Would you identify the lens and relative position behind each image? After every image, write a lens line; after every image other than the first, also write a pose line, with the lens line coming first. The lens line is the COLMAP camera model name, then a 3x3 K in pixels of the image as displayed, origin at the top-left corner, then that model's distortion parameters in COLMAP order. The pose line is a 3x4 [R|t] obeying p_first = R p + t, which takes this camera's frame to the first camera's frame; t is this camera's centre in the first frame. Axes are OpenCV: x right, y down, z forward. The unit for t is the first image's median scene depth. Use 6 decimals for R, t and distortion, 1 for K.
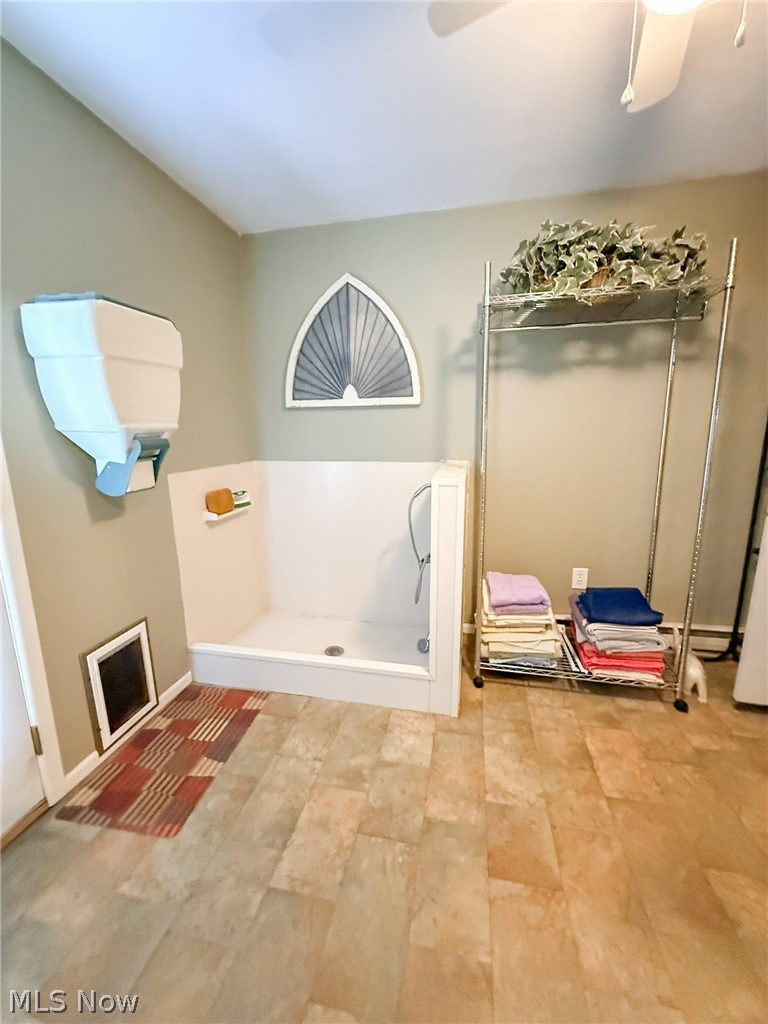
lens RADIAL K [[412.3, 0, 383.5], [0, 412.3, 510.6], [0, 0, 1]] dist [-0.002624, 0.000317]
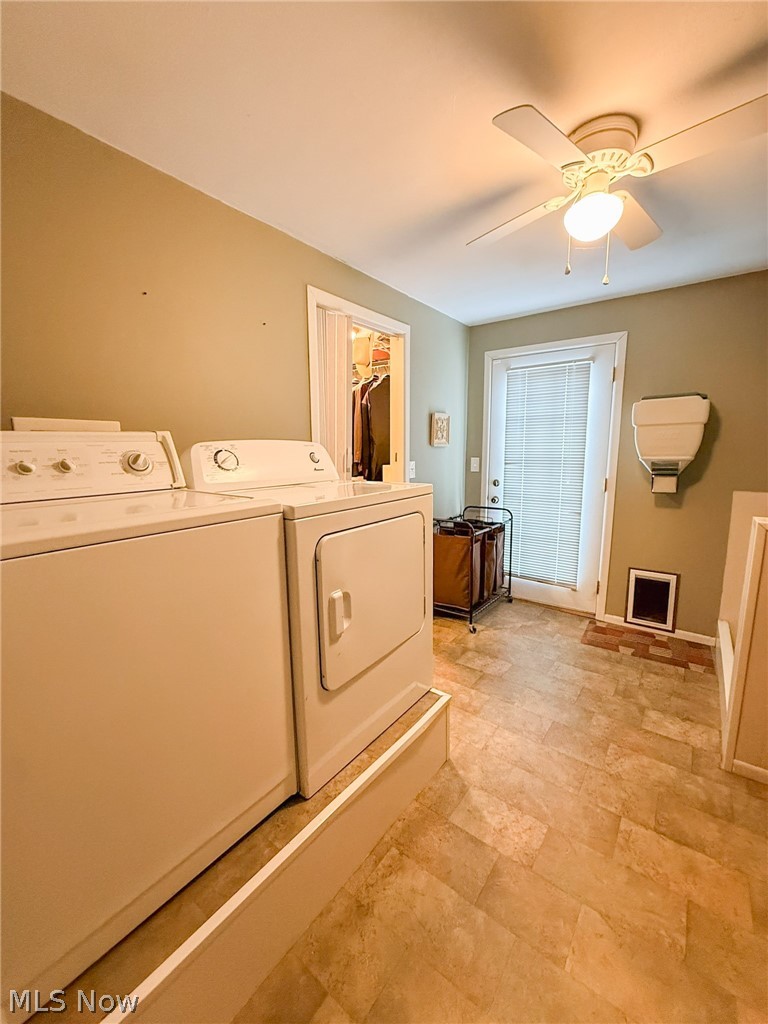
lens RADIAL K [[412.3, 0, 383.5], [0, 412.3, 510.6], [0, 0, 1]] dist [-0.002624, 0.000317]
pose [[-0.433548, 0.147142, -0.889036, 1.407305], [-0.165195, 0.956882, 0.238930, -0.184838], [0.885859, 0.250452, -0.390548, 0.581583]]
